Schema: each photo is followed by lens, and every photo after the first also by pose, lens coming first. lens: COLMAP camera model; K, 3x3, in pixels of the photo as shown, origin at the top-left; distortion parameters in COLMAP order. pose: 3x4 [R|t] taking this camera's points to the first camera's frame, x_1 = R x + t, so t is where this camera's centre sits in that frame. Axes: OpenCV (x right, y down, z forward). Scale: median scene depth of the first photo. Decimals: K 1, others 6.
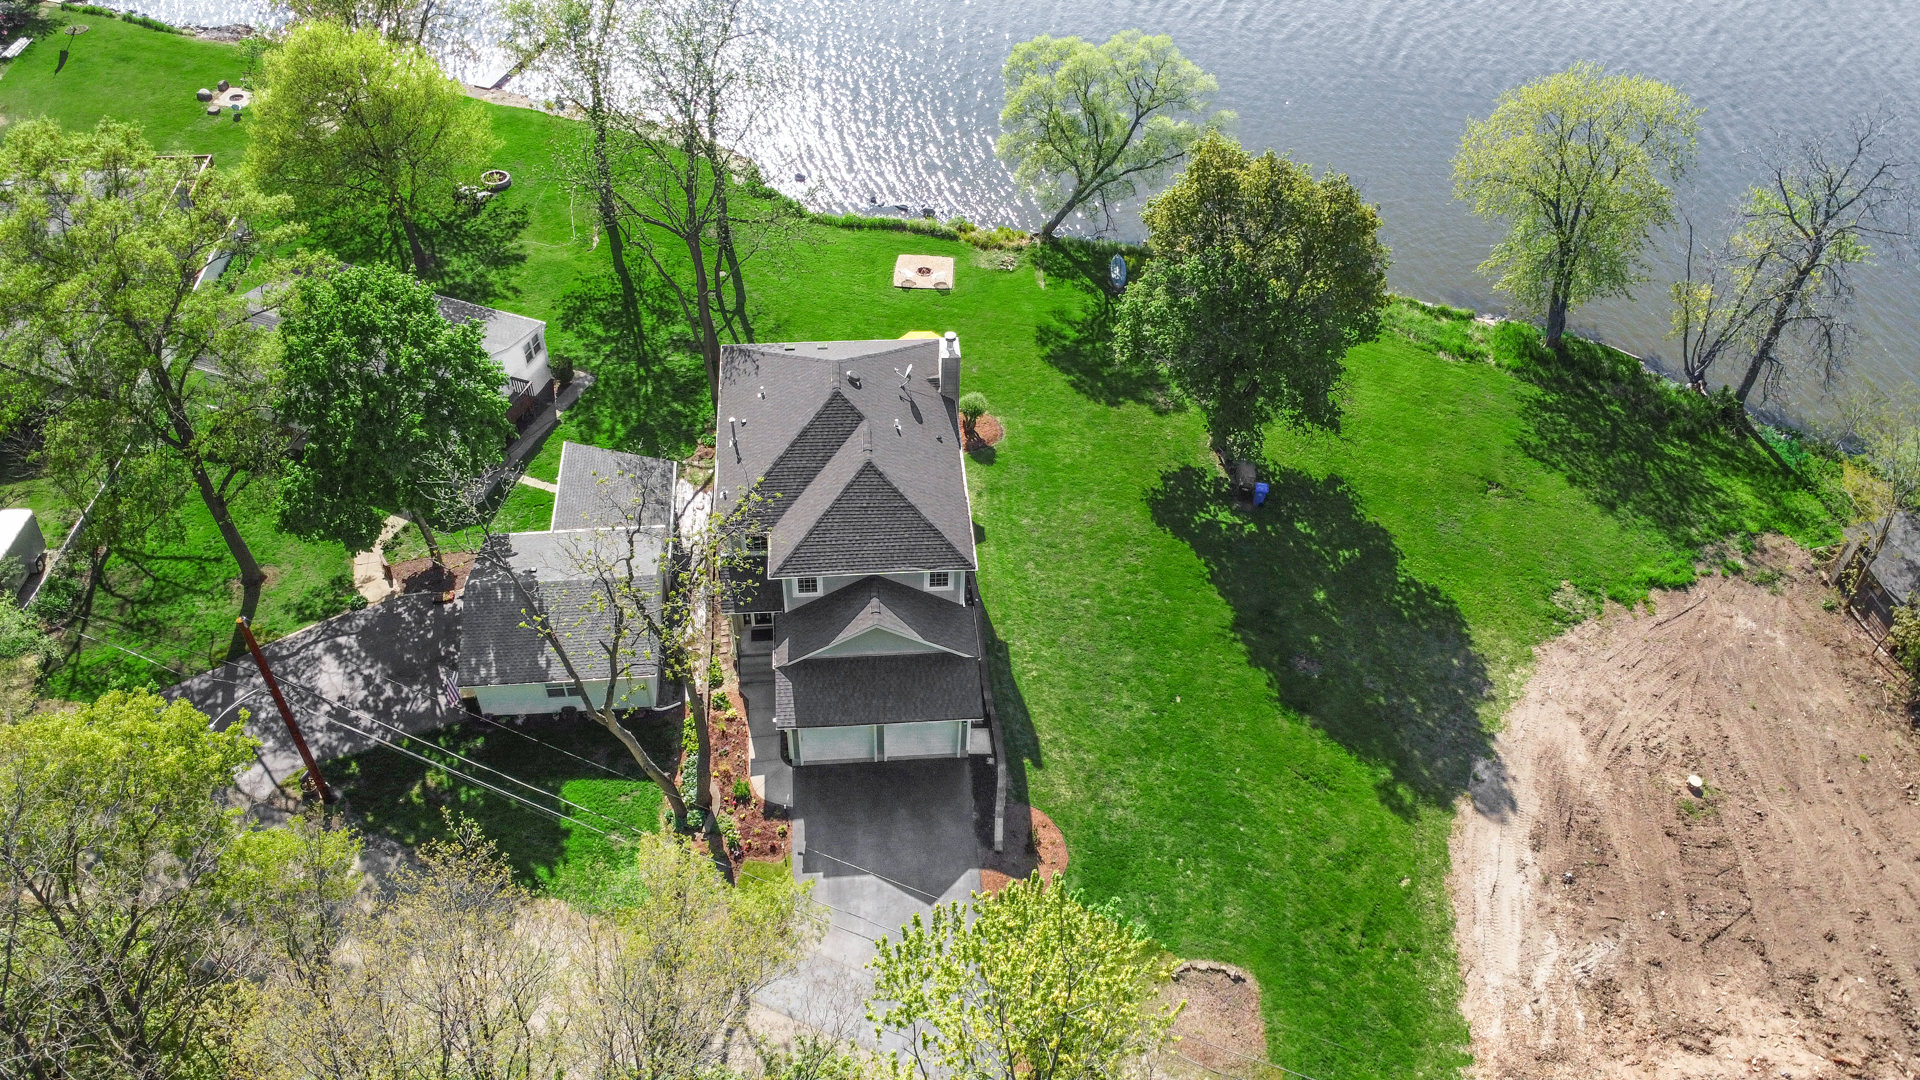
lens RADIAL K [[1410.2, 0, 956.4], [0, 1410.2, 540.1], [0, 0, 1]] dist [-0.026957, -0.006637]
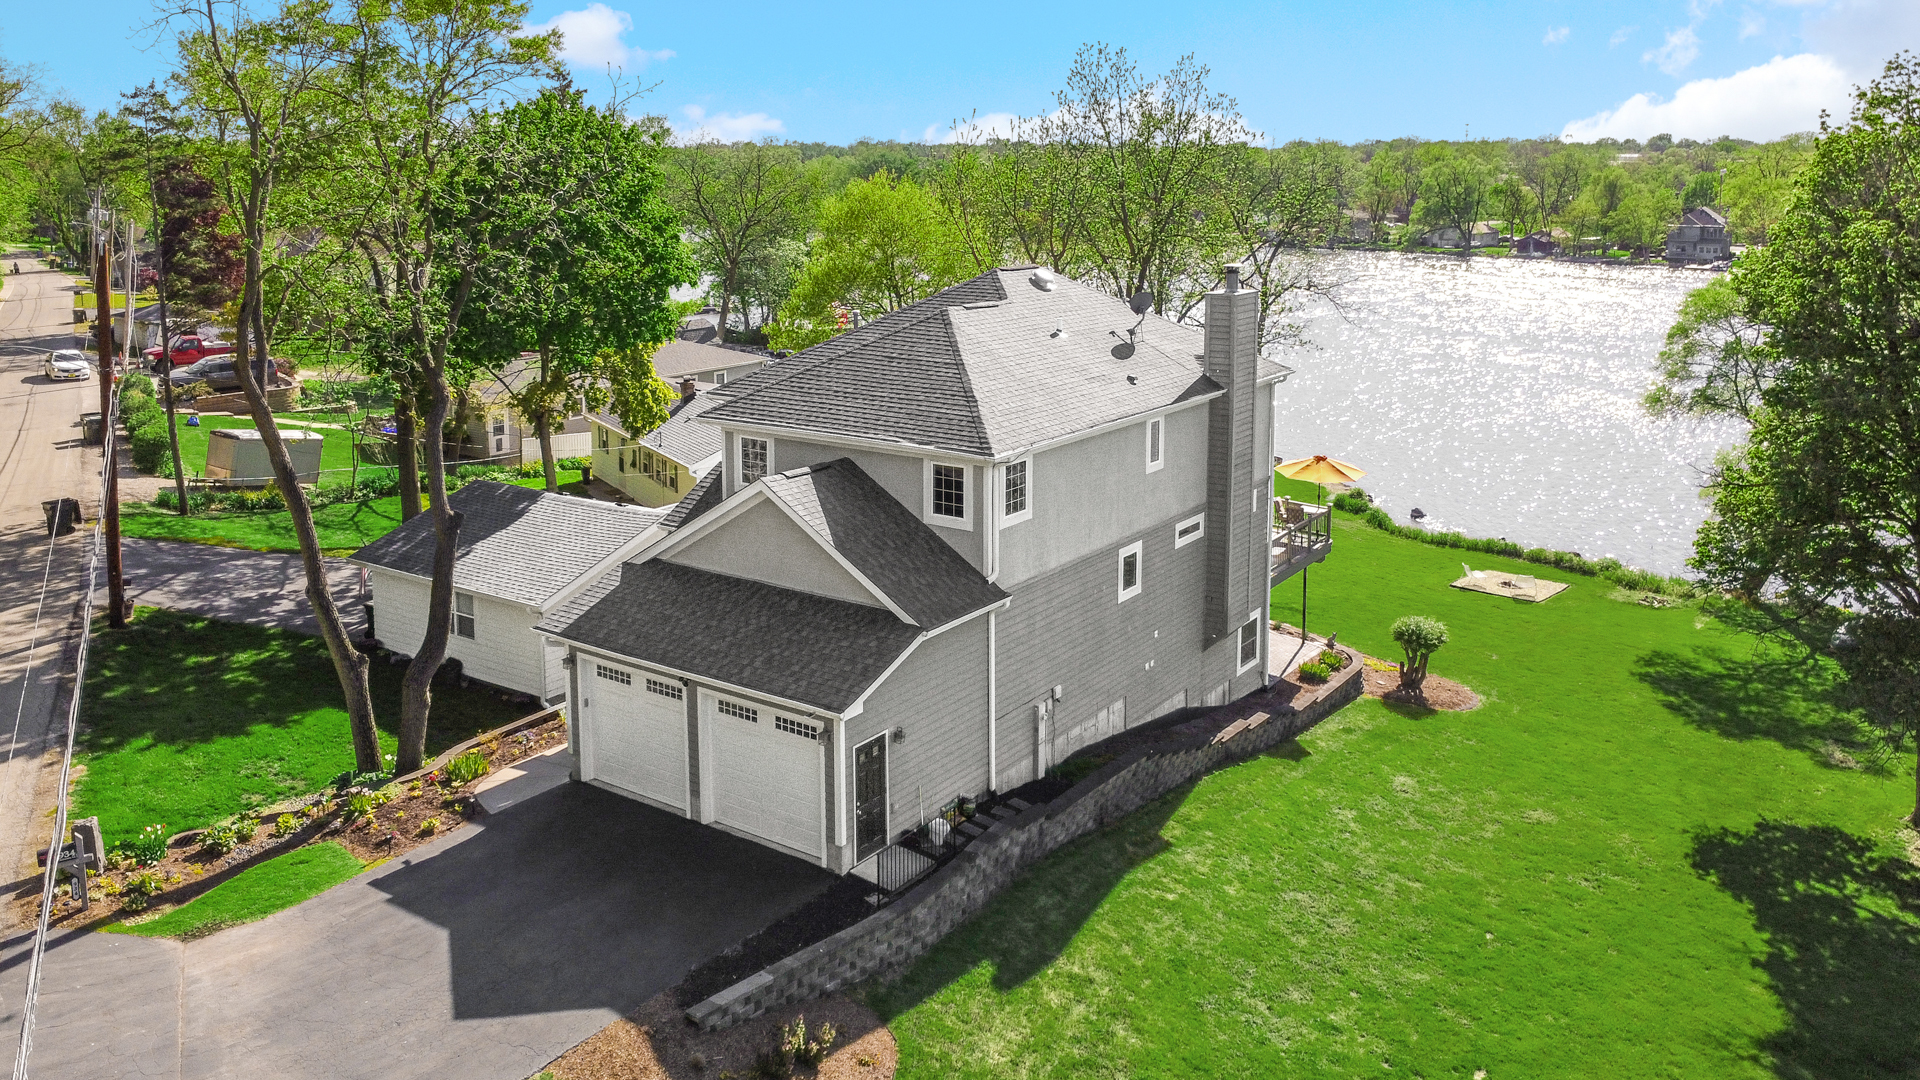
lens RADIAL K [[1410.2, 0, 961.6], [0, 1410.2, 540.5], [0, 0, 1]] dist [-0.026957, -0.006637]
pose [[0.757900, 0.126475, -0.639994, 0.290652], [-0.447159, 0.815032, -0.368473, 0.208448], [0.475013, 0.565445, 0.674267, 0.661430]]
